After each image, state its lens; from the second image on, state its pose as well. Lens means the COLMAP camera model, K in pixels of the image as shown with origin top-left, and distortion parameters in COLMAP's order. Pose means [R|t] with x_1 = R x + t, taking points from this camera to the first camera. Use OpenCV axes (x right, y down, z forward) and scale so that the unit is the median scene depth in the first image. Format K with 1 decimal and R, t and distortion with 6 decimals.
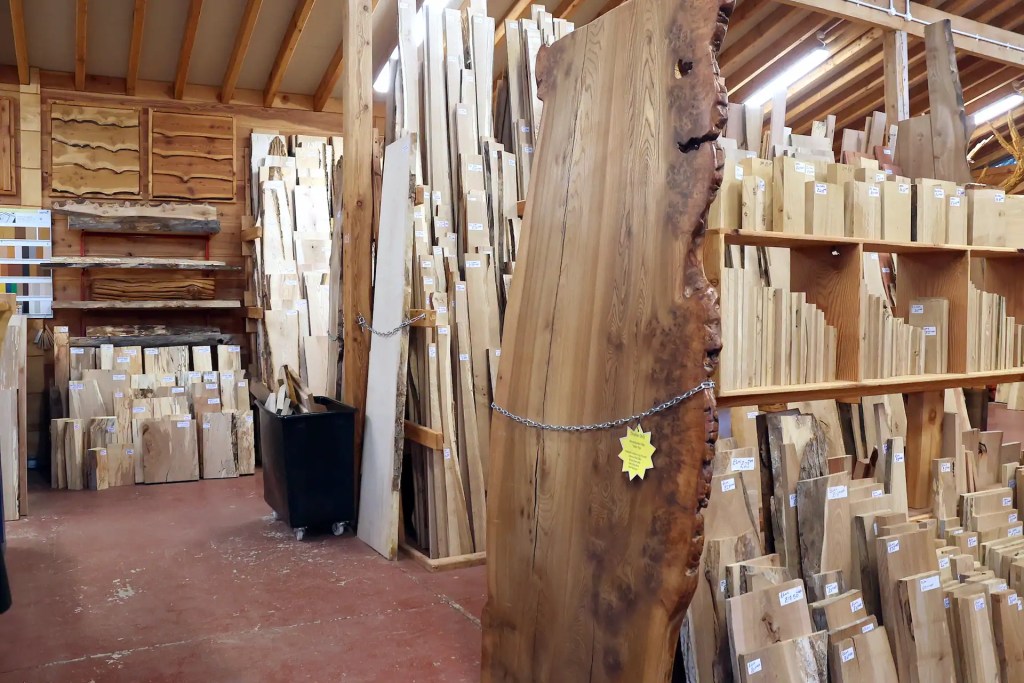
lens RADIAL K [[862.8, 0, 501.1], [0, 862.8, 341.0], [0, 0, 1]] dist [-0.154337, 0.135234]
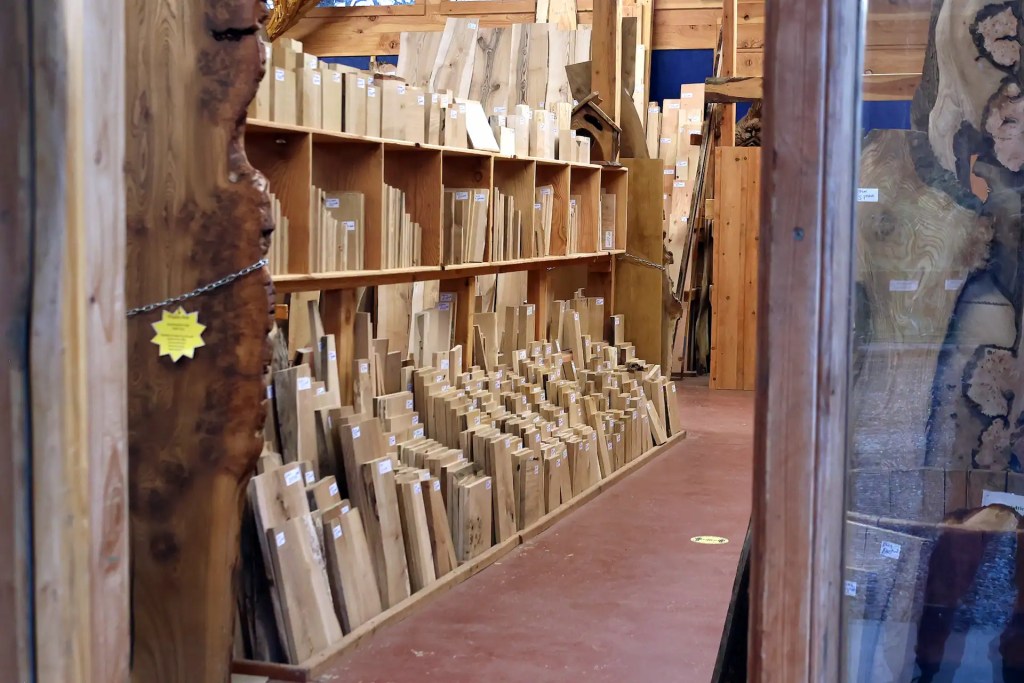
lens RADIAL K [[1584.5, 0, 512.0], [0, 1584.5, 341.5], [0, 0, 1]] dist [-0.002000, -0.009823]
pose [[0.727321, -0.040052, 0.685128, -0.831055], [0.015955, 0.999013, 0.041464, 0.066592], [-0.686112, -0.019226, 0.727242, -0.627562]]
